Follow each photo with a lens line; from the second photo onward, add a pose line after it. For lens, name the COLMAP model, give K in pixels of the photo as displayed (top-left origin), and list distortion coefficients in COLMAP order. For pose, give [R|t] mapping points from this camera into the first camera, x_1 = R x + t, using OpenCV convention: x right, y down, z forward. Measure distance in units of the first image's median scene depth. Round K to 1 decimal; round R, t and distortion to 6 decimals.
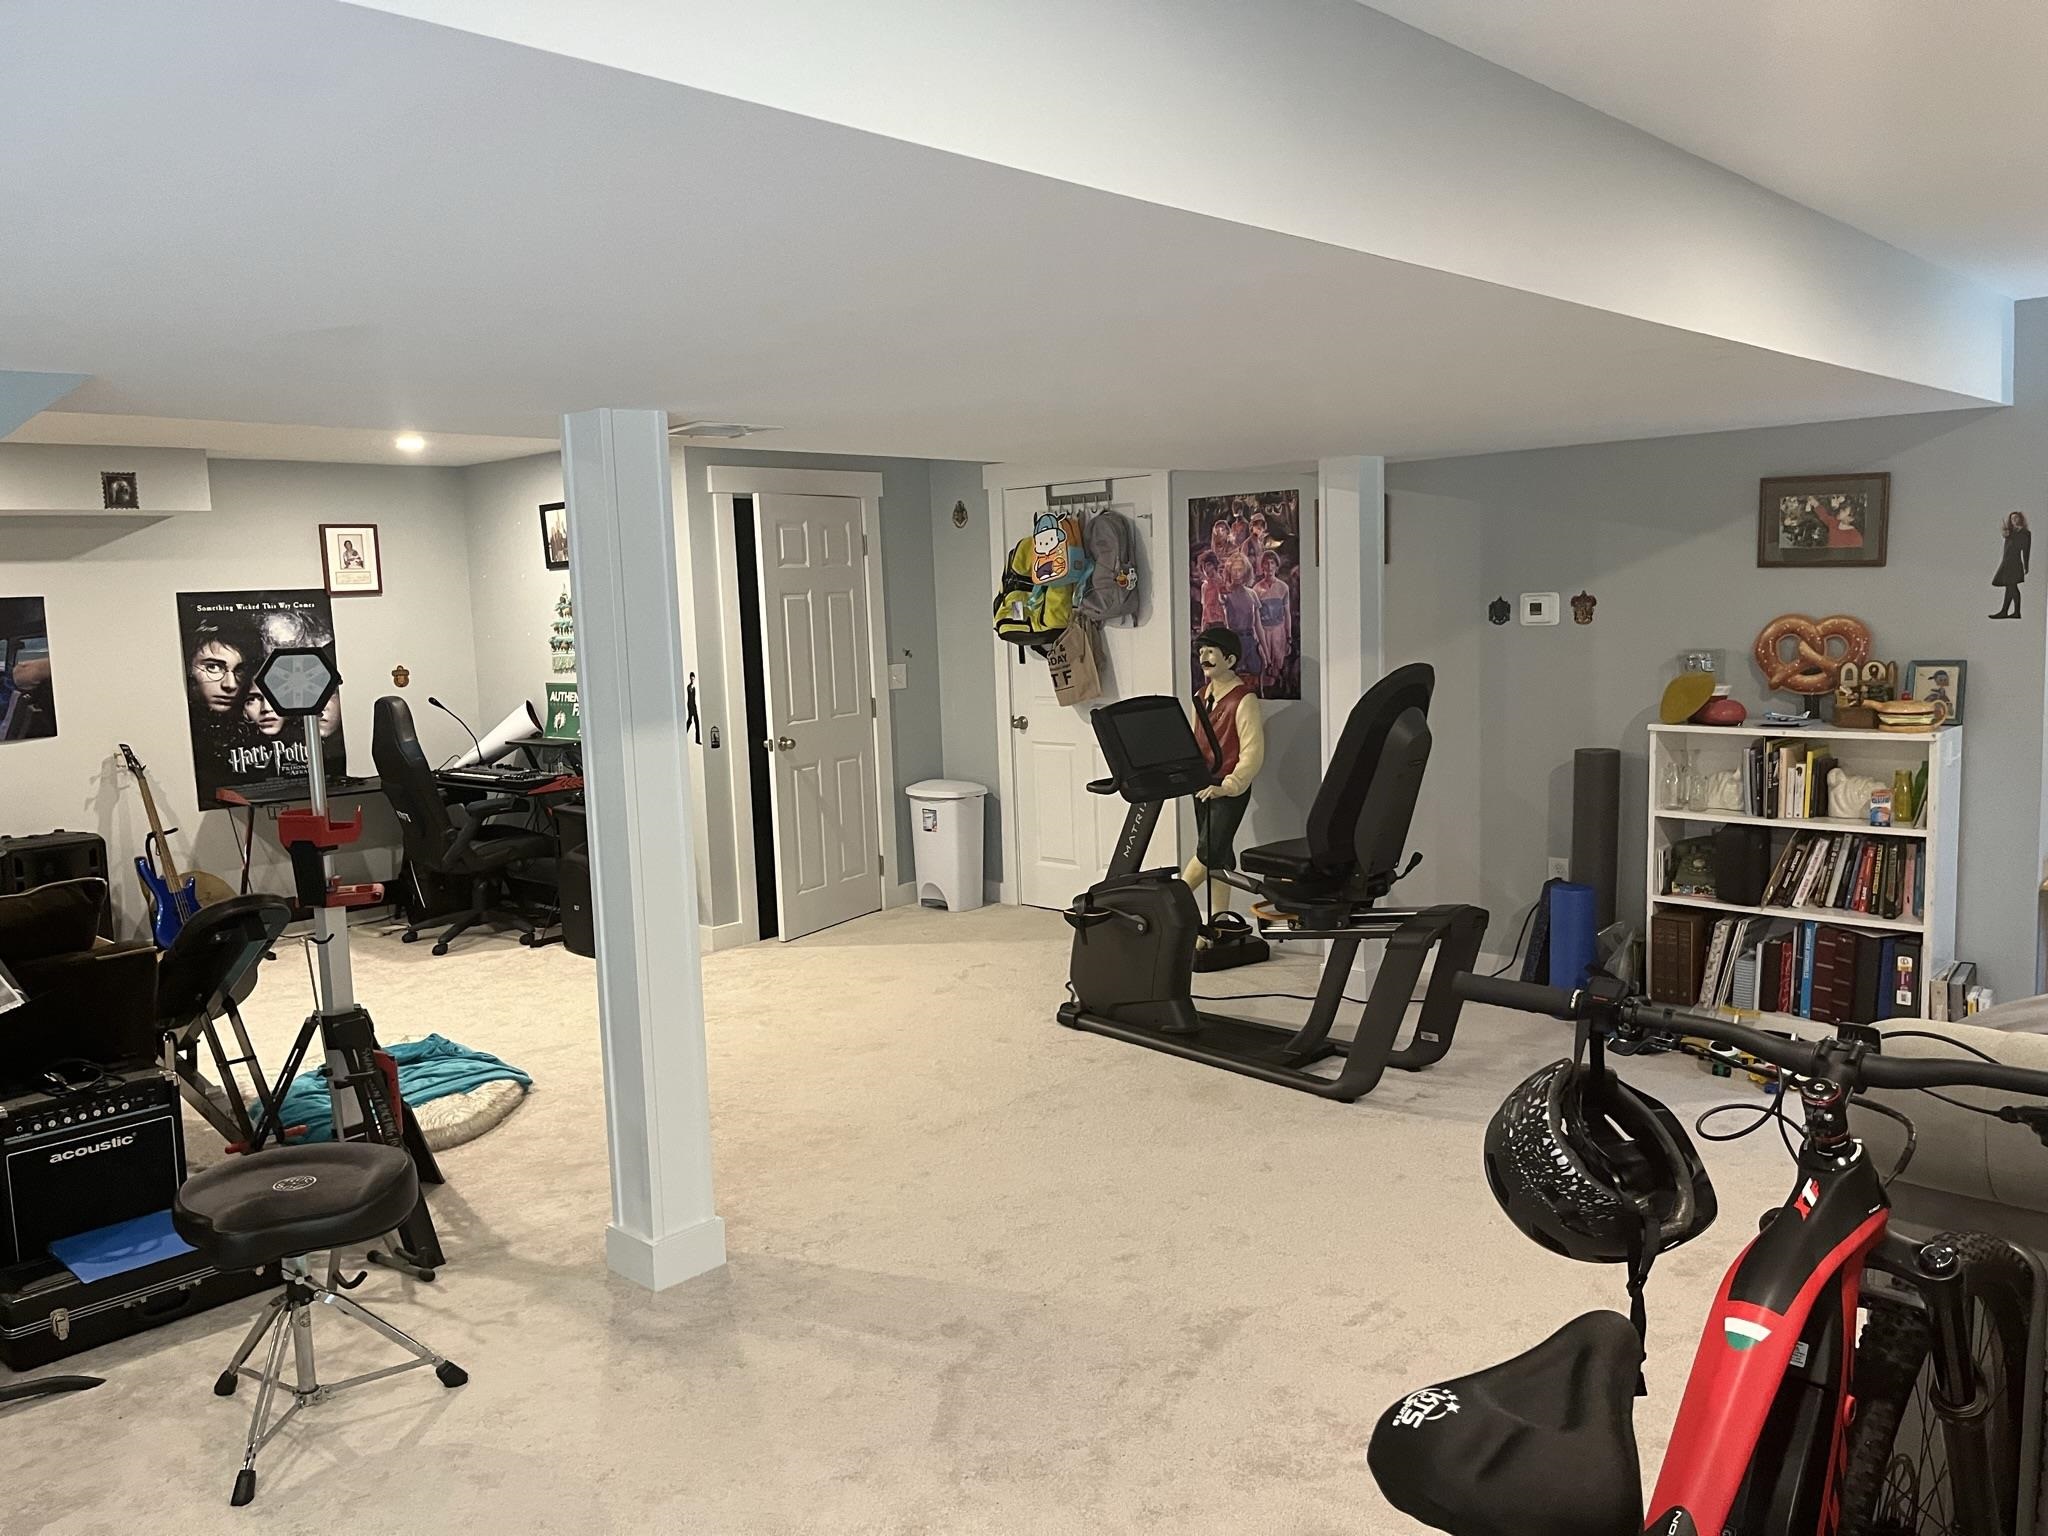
lens RADIAL K [[1537.1, 0, 1024.0], [0, 1537.1, 768.0], [0, 0, 1]] dist [-0.001795, -0.001047]
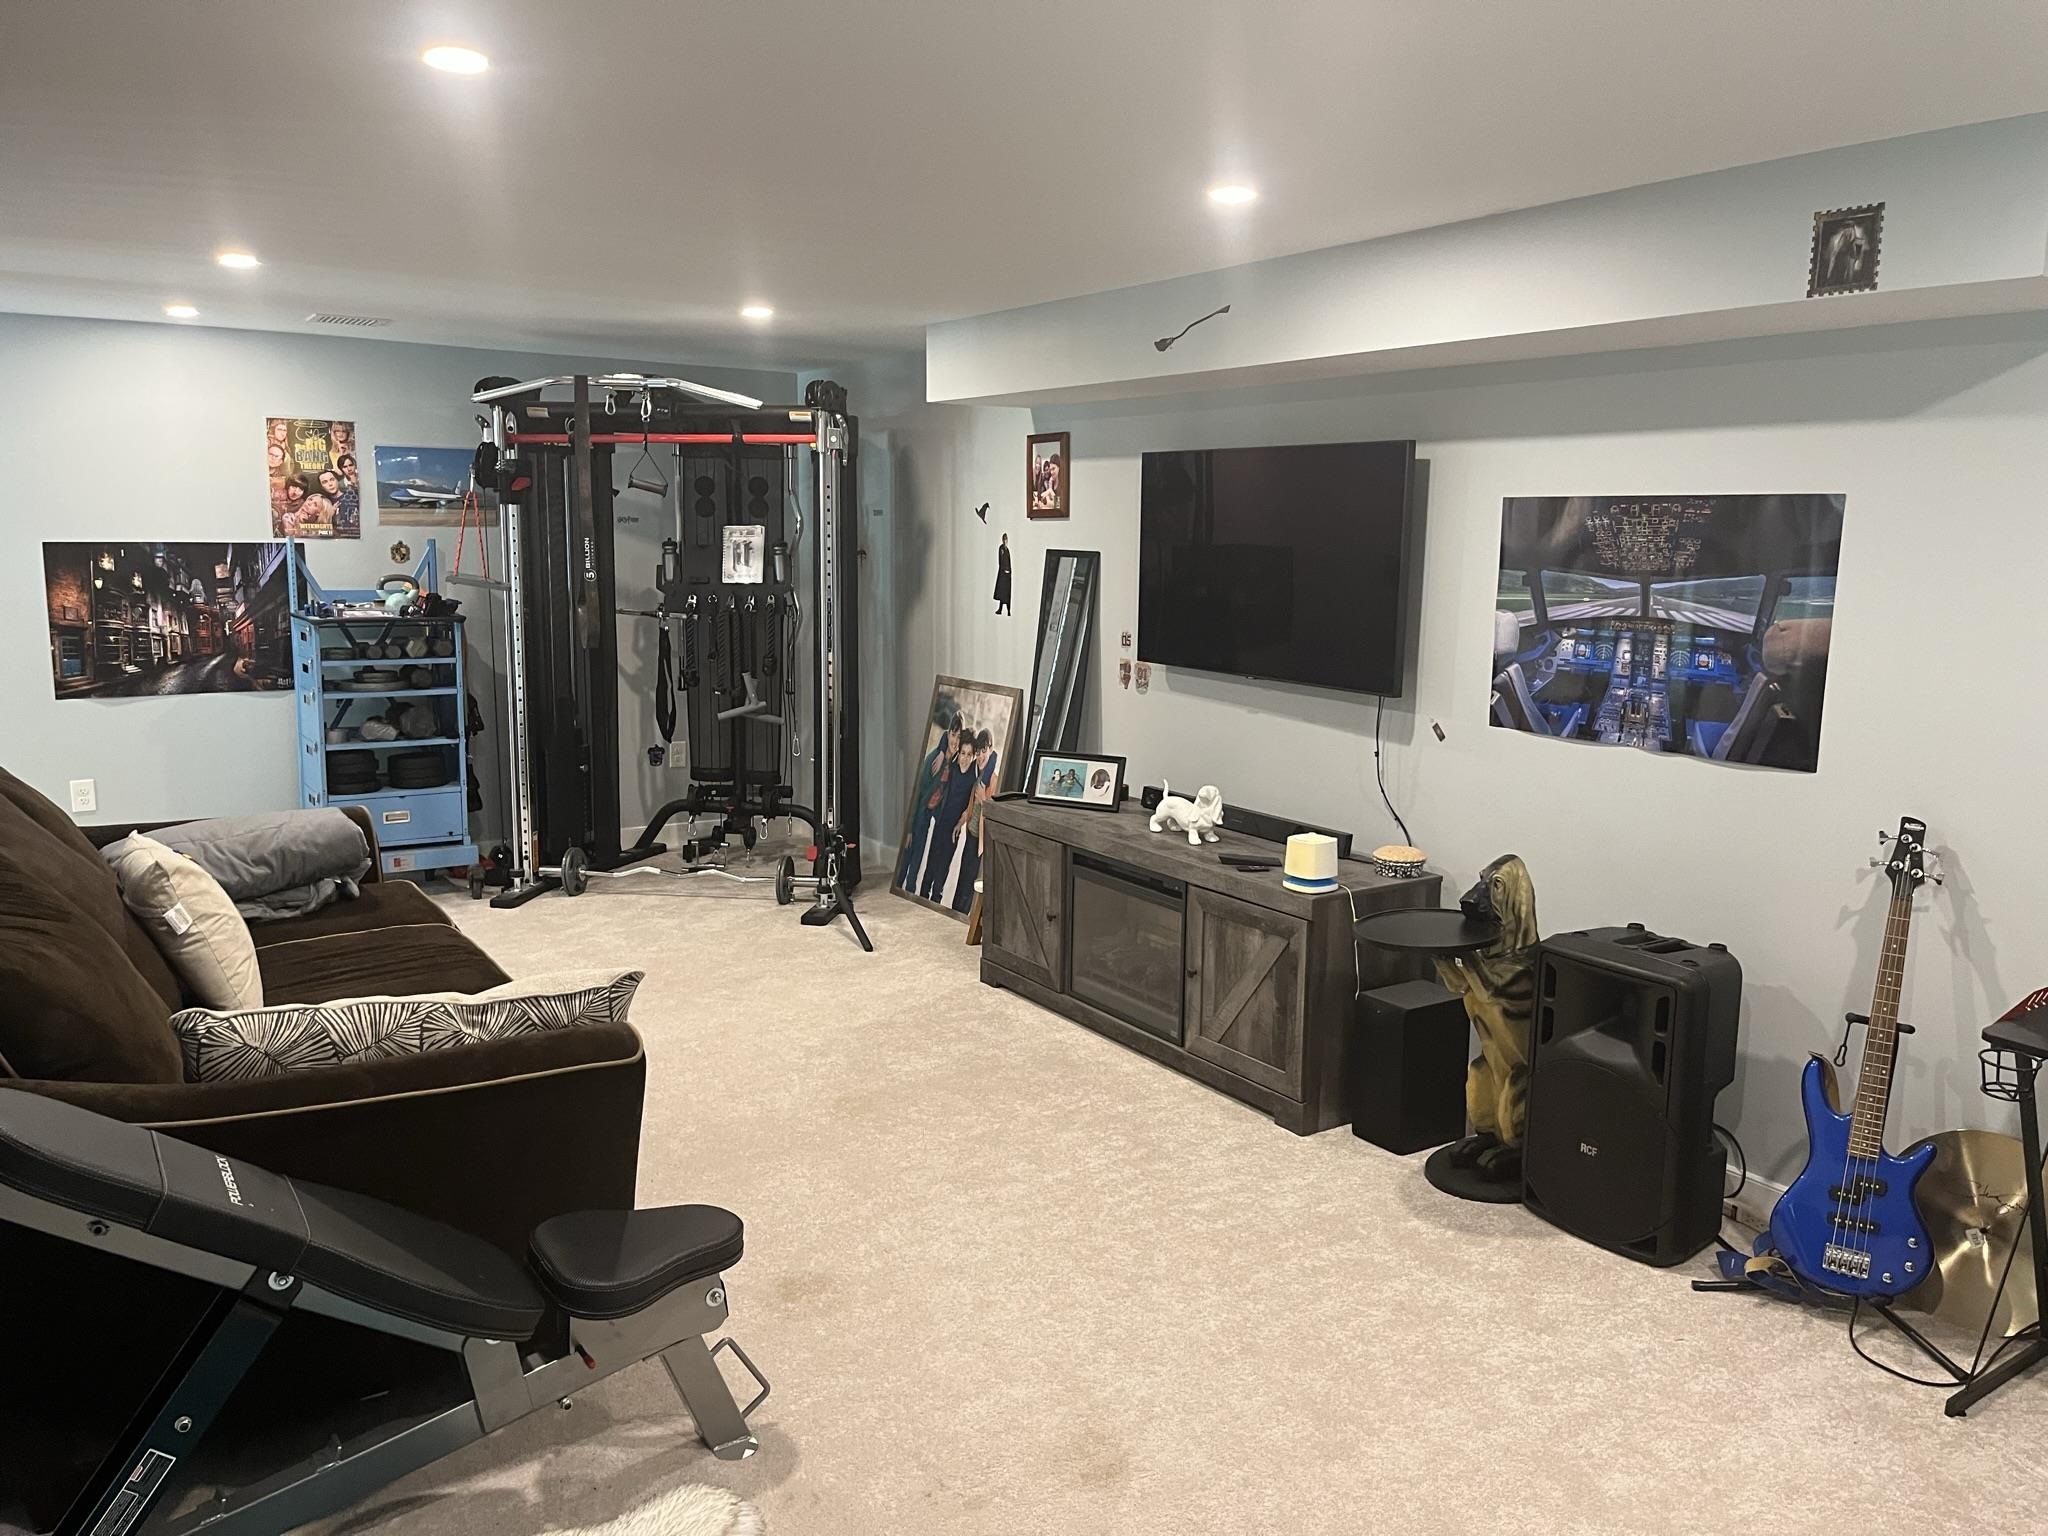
lens RADIAL K [[1537.1, 0, 1024.0], [0, 1537.1, 768.0], [0, 0, 1]] dist [-0.001795, -0.001047]
pose [[-0.224942, 0.185838, -0.956486, -0.089389], [-0.122321, 0.968491, 0.216937, -0.102023], [0.966664, 0.165797, -0.195122, 0.862853]]
